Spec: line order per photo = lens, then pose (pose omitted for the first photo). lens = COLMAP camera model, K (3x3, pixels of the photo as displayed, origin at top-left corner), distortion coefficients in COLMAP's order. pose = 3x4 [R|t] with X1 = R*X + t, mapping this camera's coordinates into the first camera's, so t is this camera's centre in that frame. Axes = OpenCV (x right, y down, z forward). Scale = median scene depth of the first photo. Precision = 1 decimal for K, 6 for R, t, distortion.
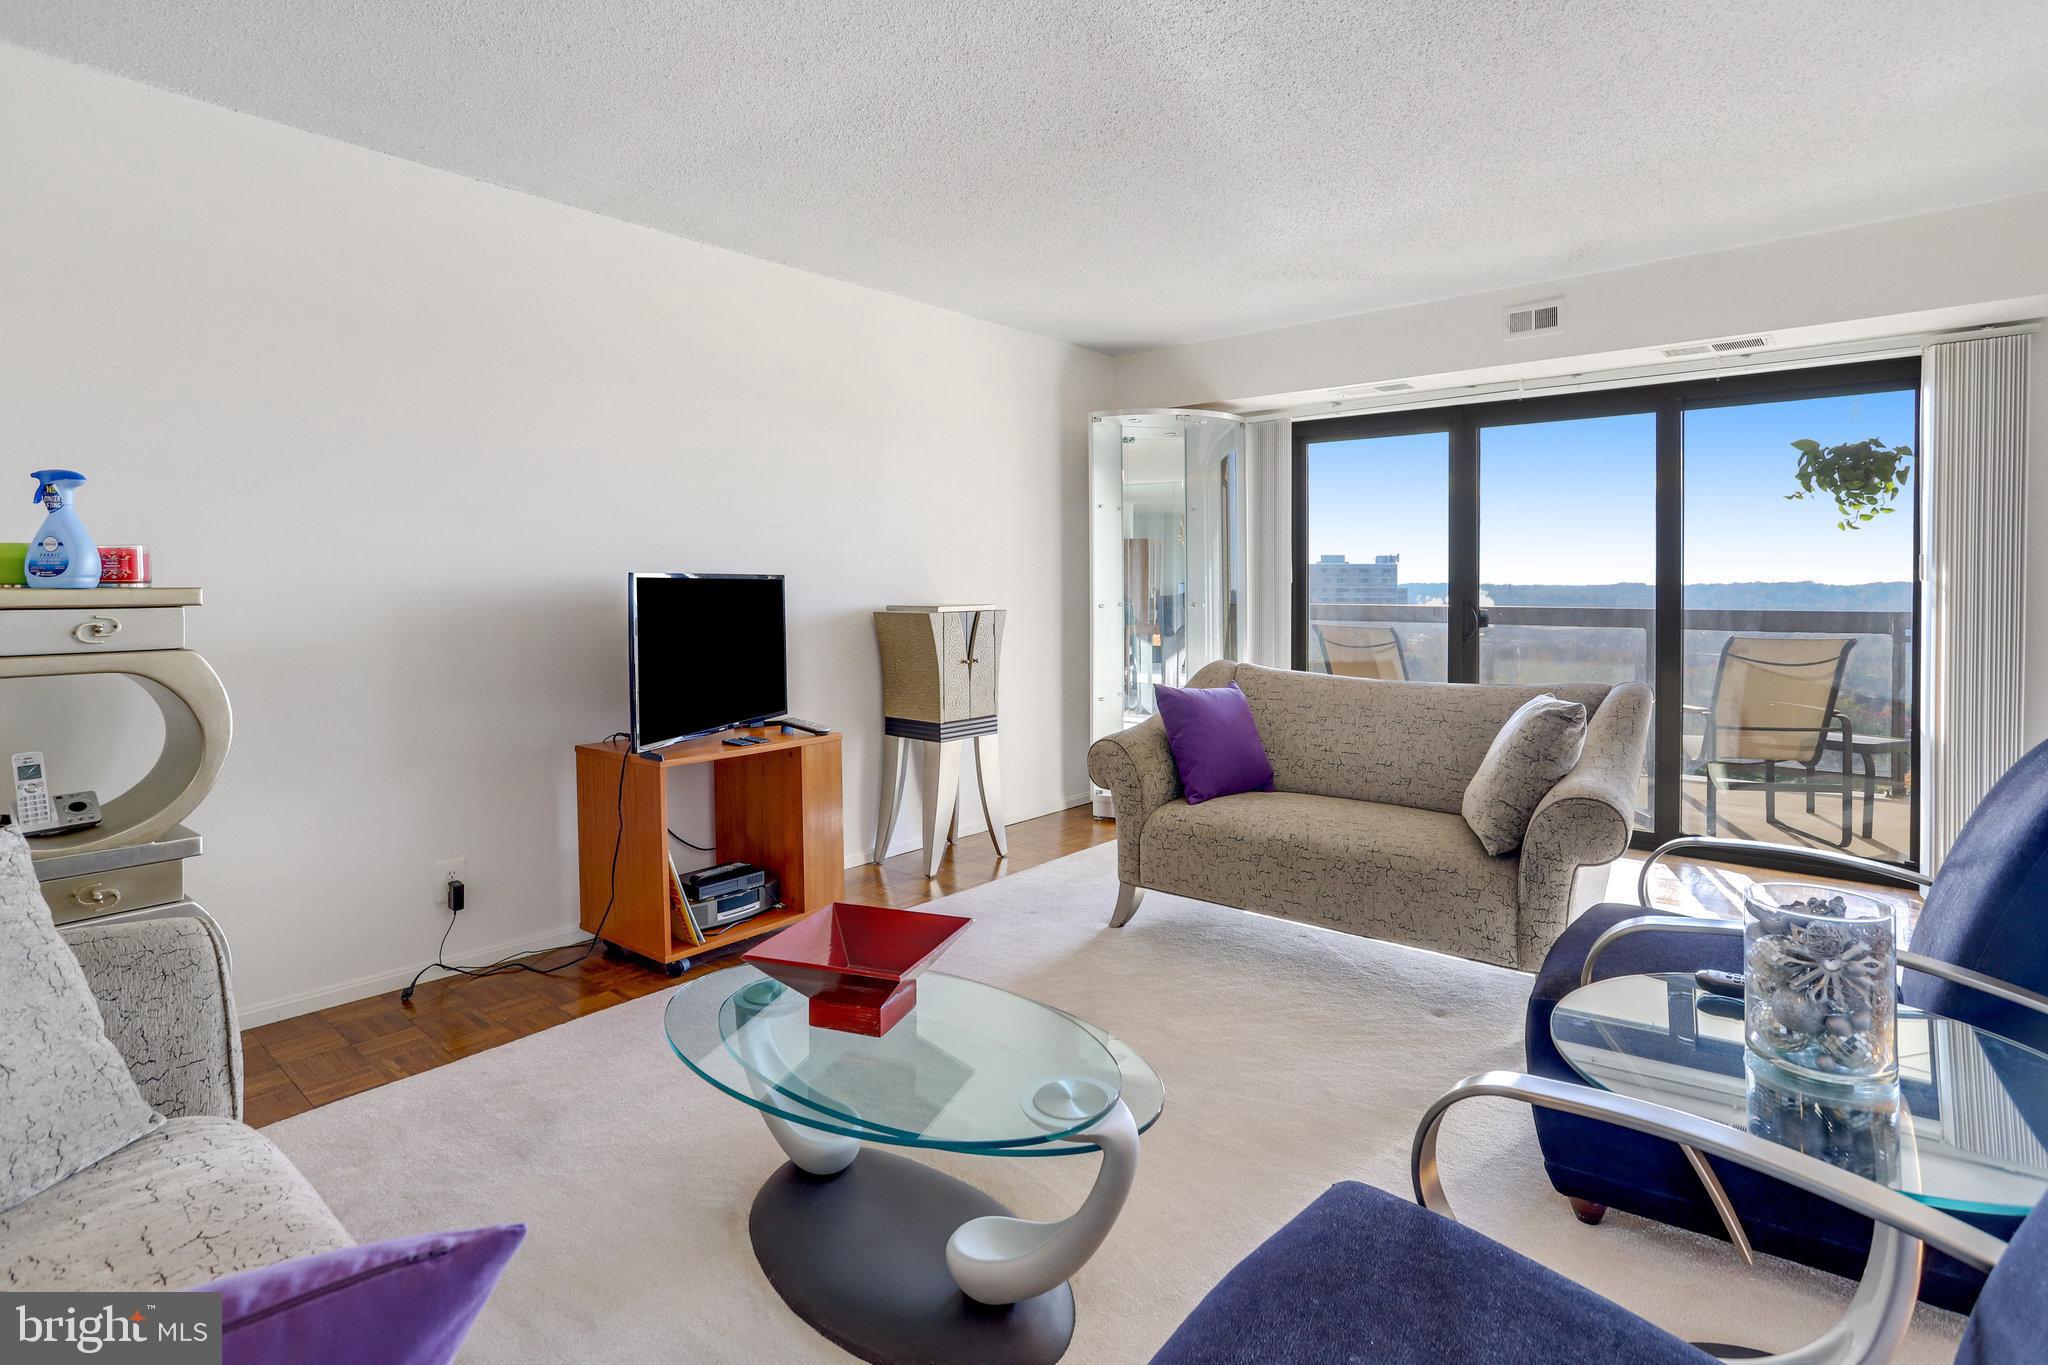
lens RADIAL K [[1004.7, 0, 1041.9], [0, 1004.7, 576.8], [0, 0, 1]] dist [-0.047748, 0.018700]
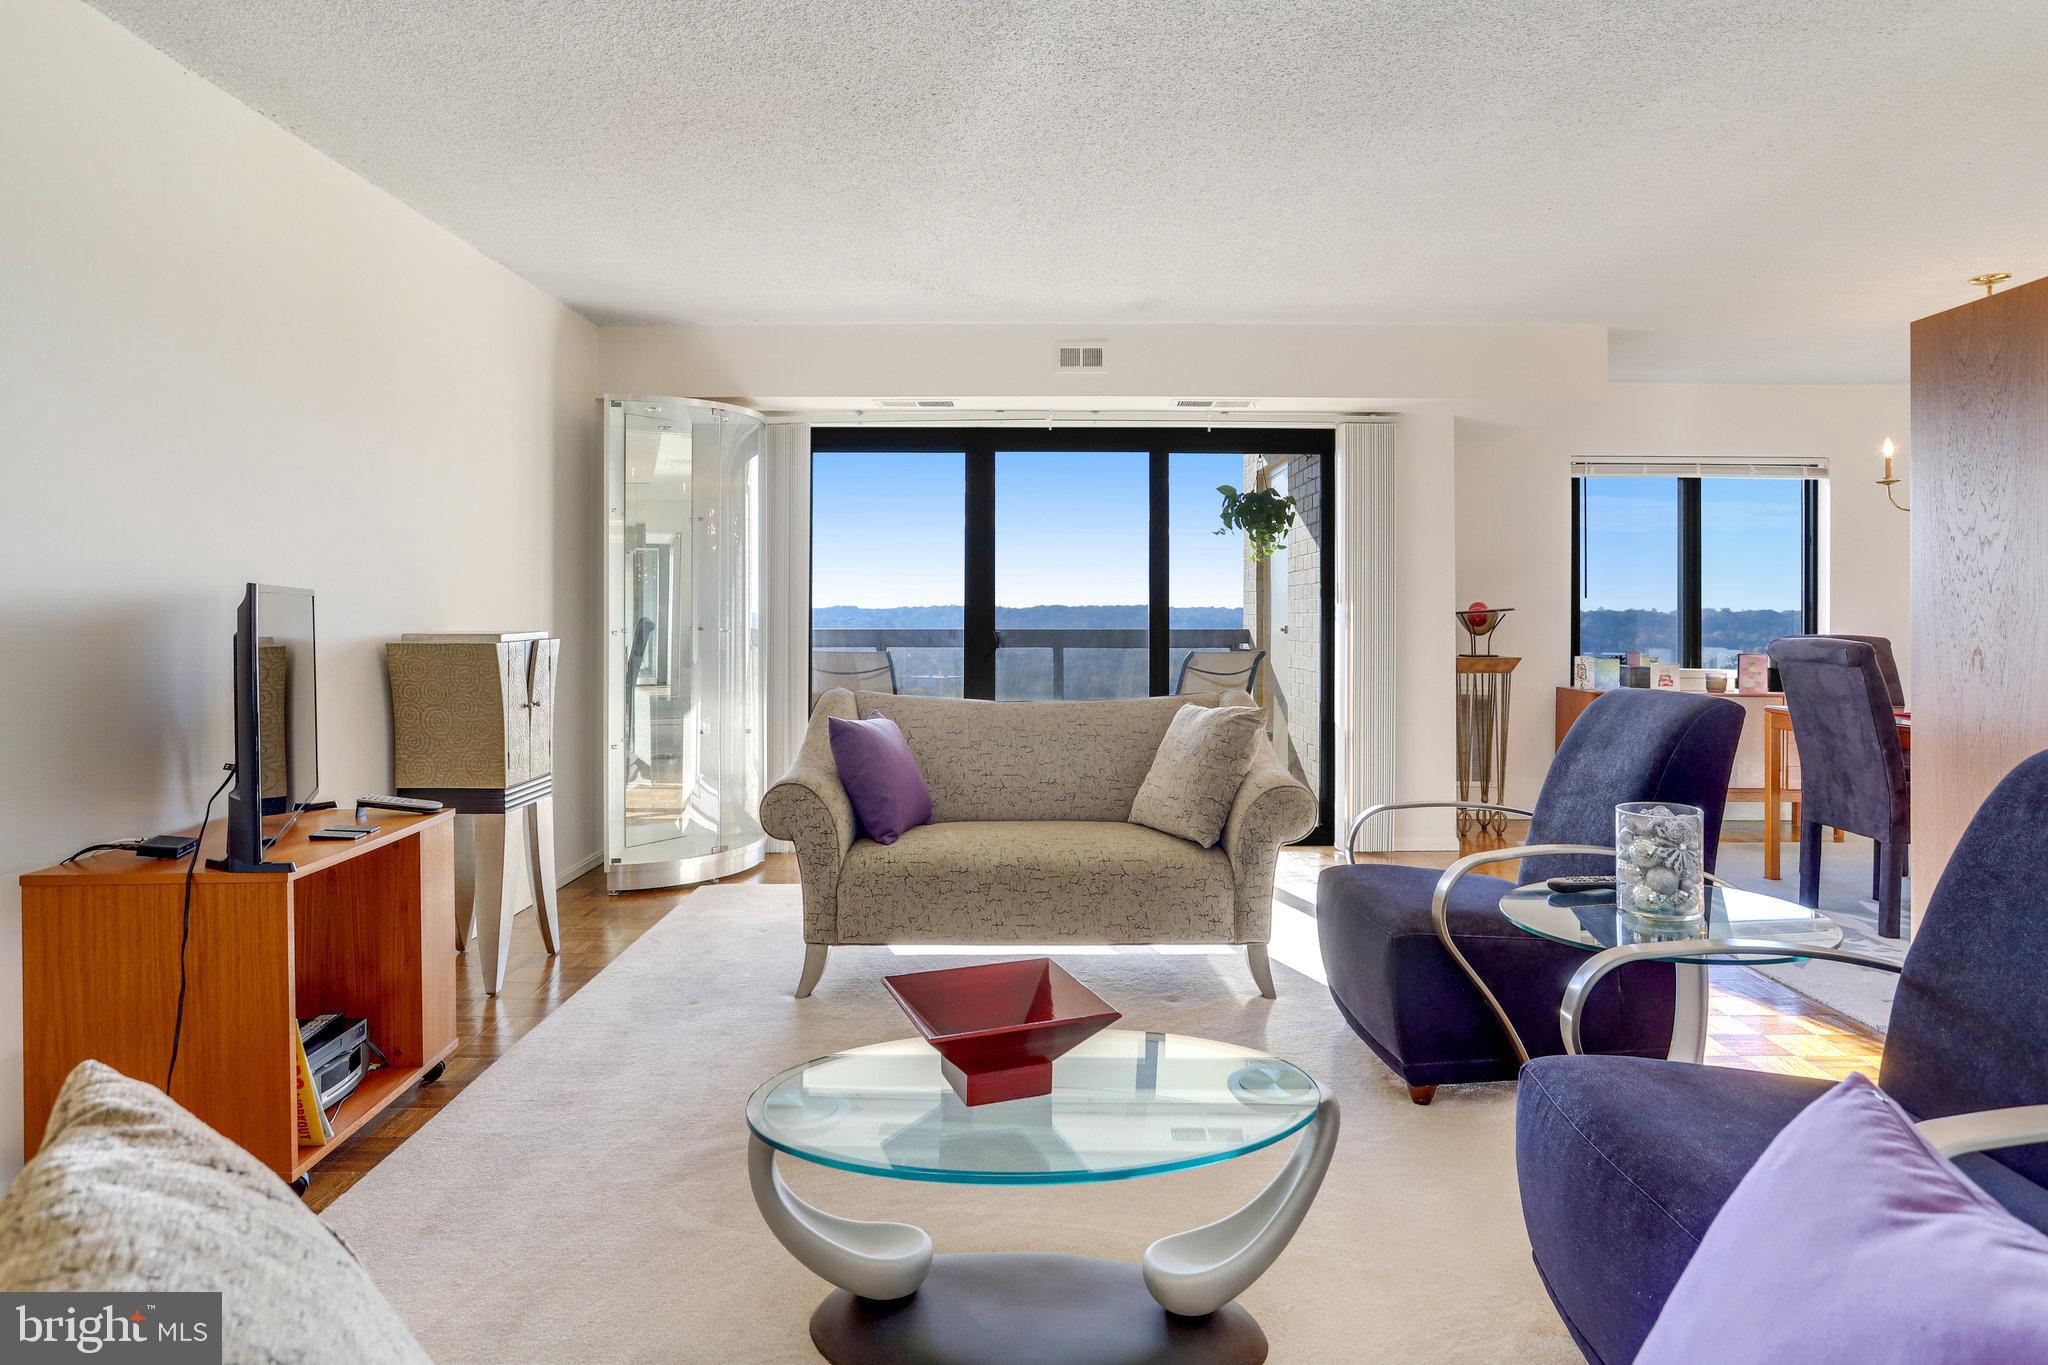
lens RADIAL K [[1181.8, 0, 1035.9], [0, 1181.8, 589.6], [0, 0, 1]] dist [-0.036172, 0.017259]
pose [[0.765981, 0.011786, 0.642755, -0.347885], [-0.007286, 0.999927, -0.009653, 0.001841], [-0.642822, 0.002711, 0.766011, 0.063164]]
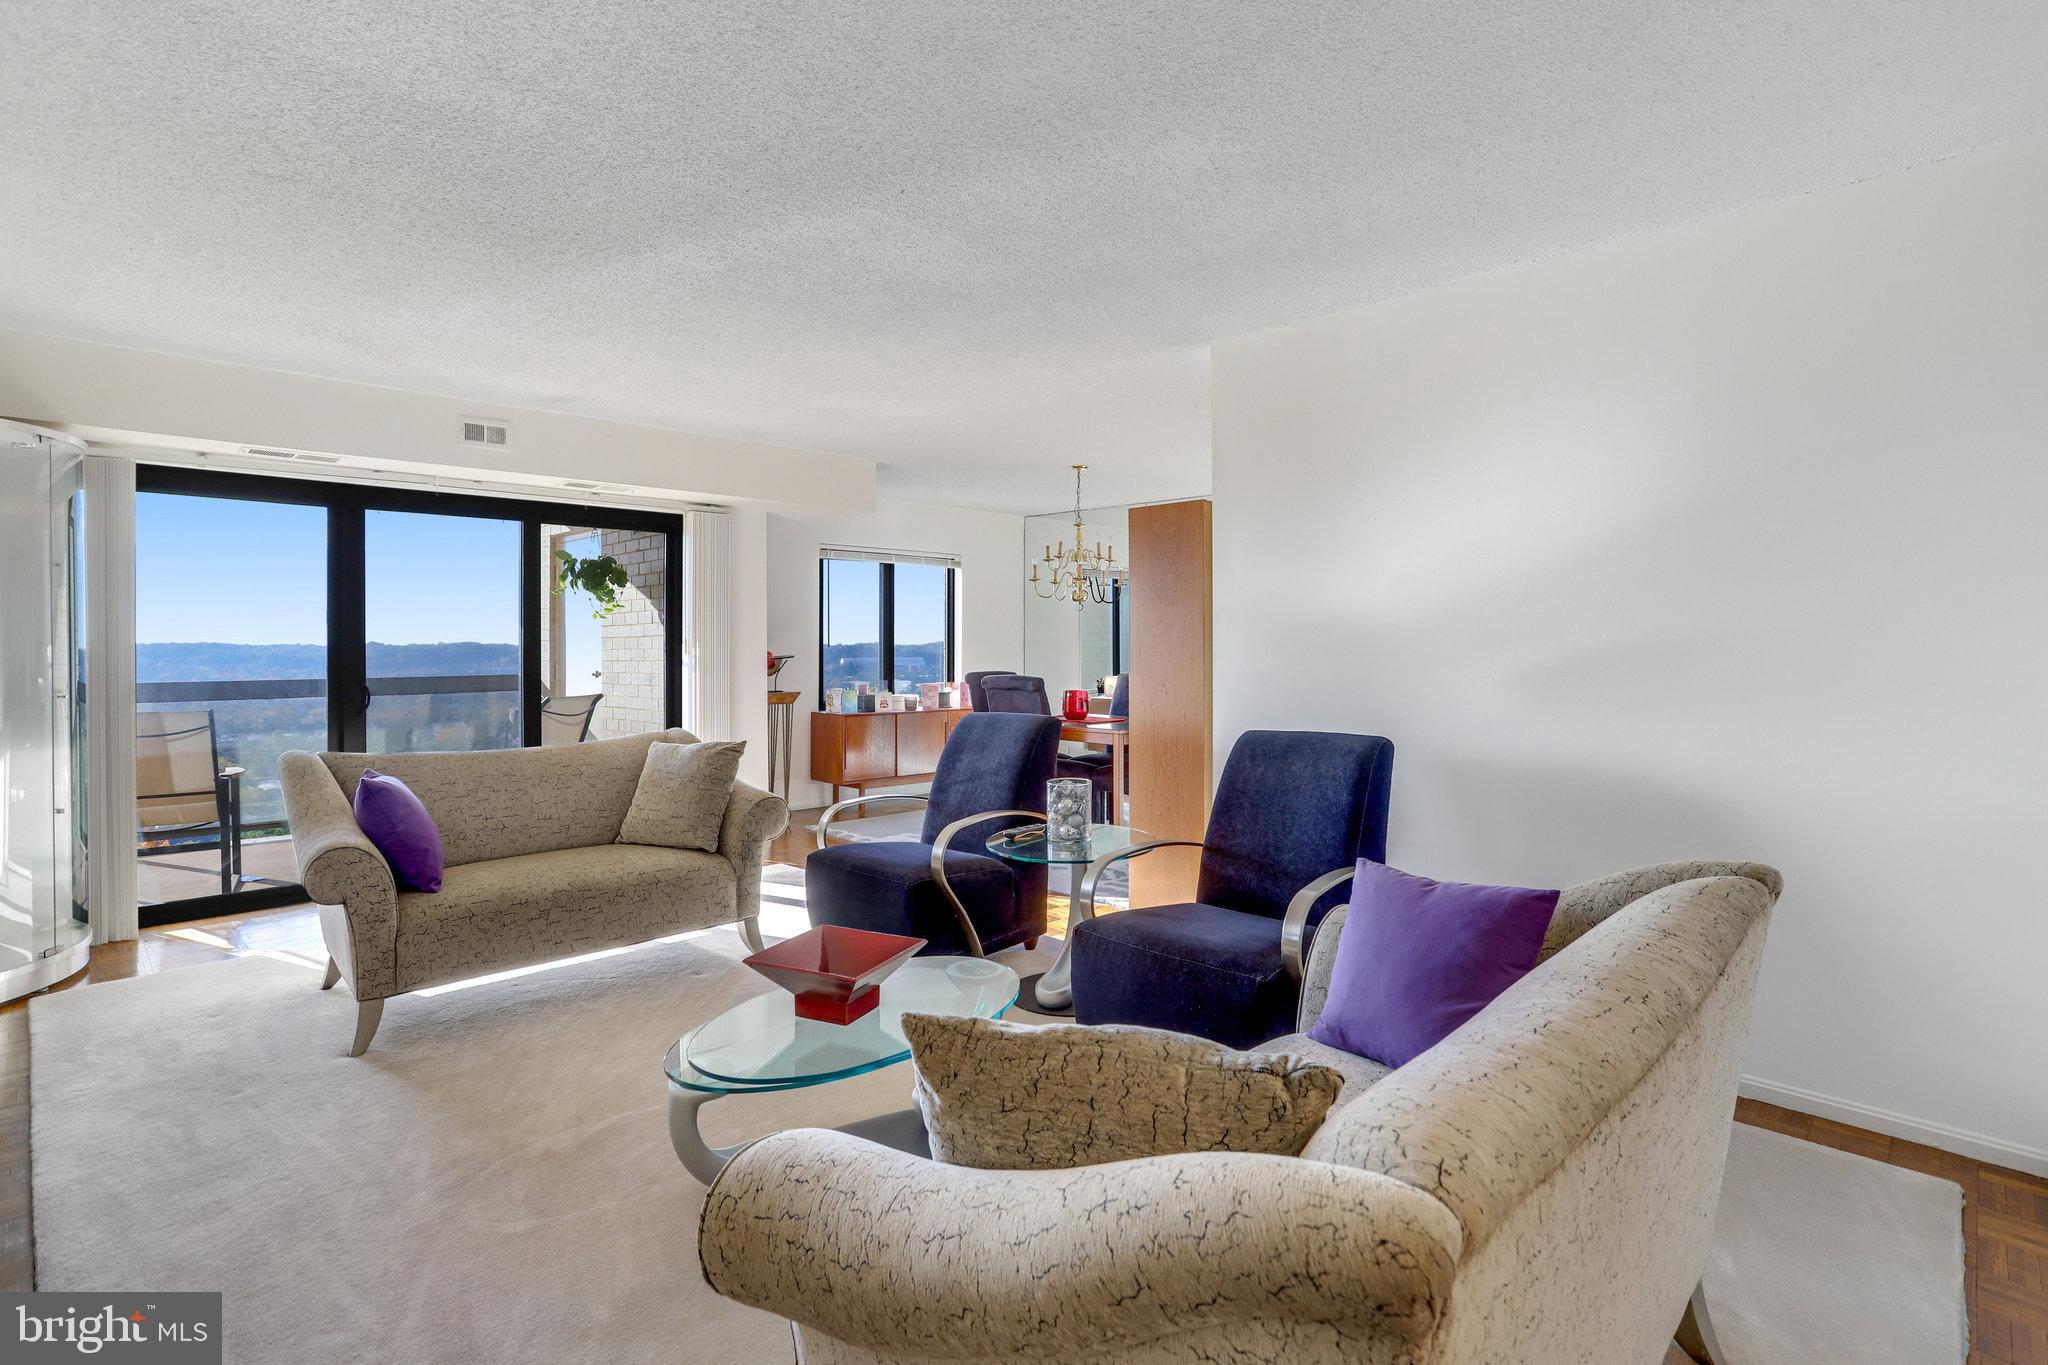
lens RADIAL K [[1004.7, 0, 1027.3], [0, 1004.7, 631.6], [0, 0, 1]] dist [-0.047748, 0.018700]
pose [[0.084901, 0.010487, 0.996334, -0.605634], [-0.004738, 0.999938, -0.010121, -0.018274], [-0.996378, -0.003861, 0.084946, 0.262004]]
